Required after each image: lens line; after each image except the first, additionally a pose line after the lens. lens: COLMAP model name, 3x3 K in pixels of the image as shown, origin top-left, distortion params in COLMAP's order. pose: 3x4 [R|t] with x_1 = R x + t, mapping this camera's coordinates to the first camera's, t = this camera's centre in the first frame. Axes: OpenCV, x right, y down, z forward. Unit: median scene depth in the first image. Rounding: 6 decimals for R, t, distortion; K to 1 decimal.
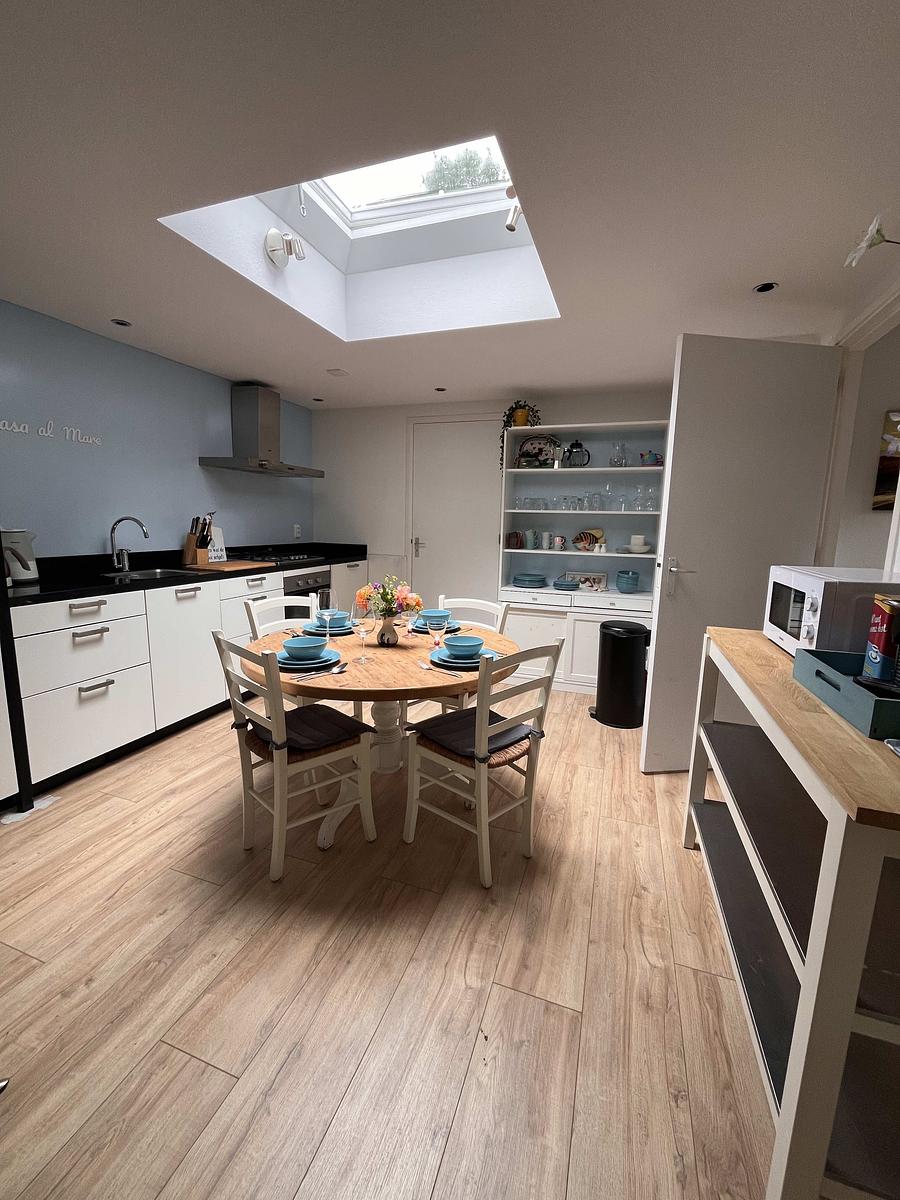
lens RADIAL K [[487.5, 0, 452.1], [0, 487.5, 597.6], [0, 0, 1]] dist [-0.004000, -0.000189]
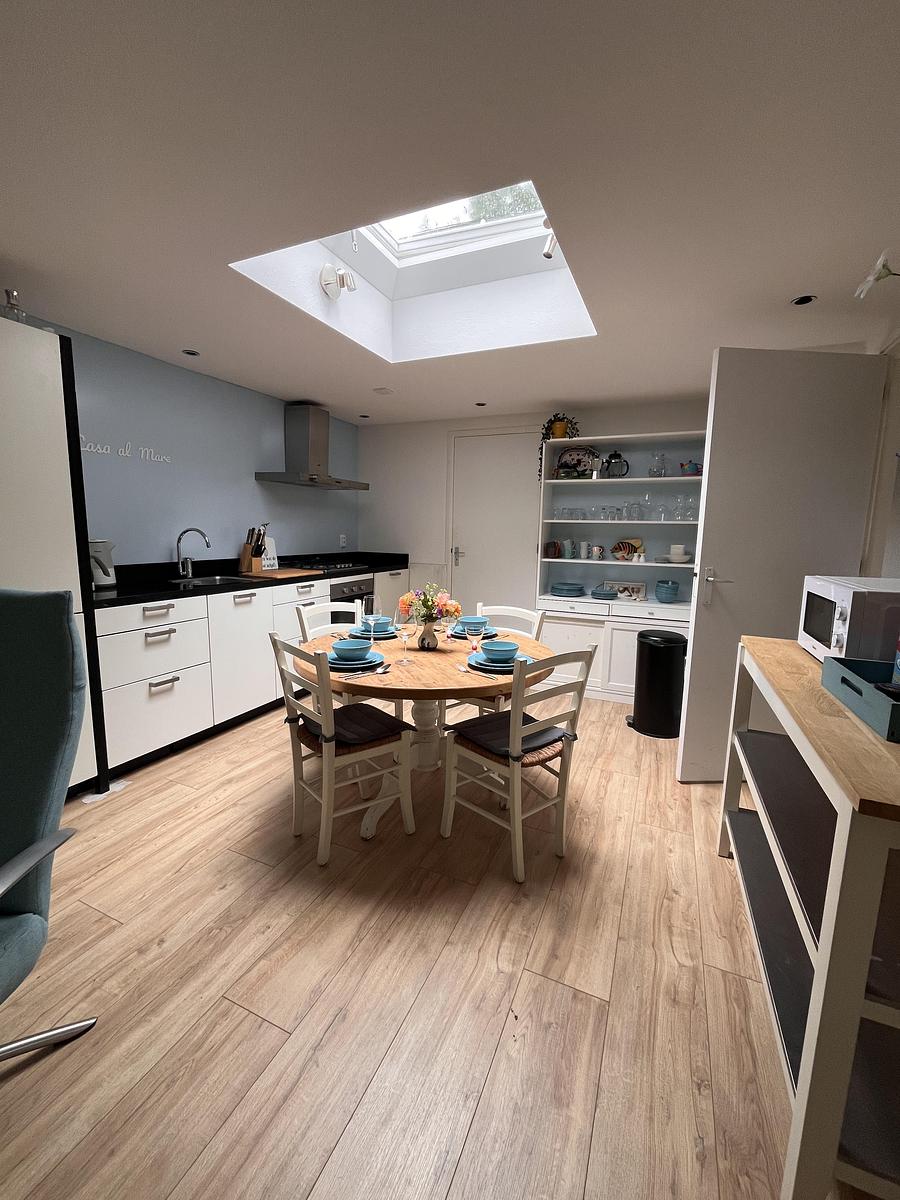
lens RADIAL K [[487.5, 0, 451.7], [0, 487.5, 597.7], [0, 0, 1]] dist [-0.004000, -0.000189]
pose [[0.996633, 0.008865, -0.081514, 0.004357], [-0.010340, 0.999790, -0.017681, 0.004116], [0.081340, 0.018465, 0.996515, -0.047496]]
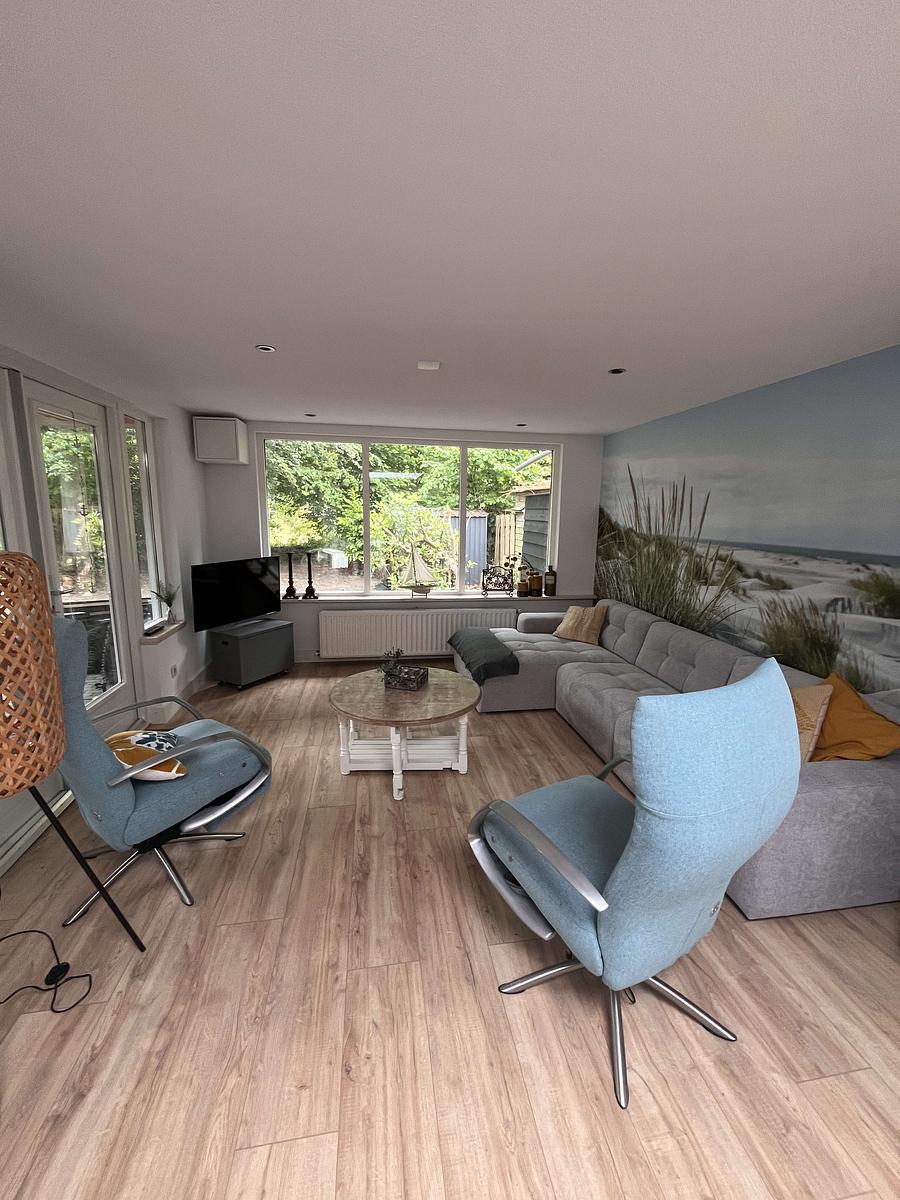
lens RADIAL K [[487.5, 0, 450.1], [0, 487.5, 596.8], [0, 0, 1]] dist [-0.004000, -0.000189]
pose [[-0.877996, 0.046804, -0.476374, -0.033613], [-0.111252, 0.948001, 0.298189, -0.210282], [0.465559, 0.314807, -0.827134, 0.659278]]
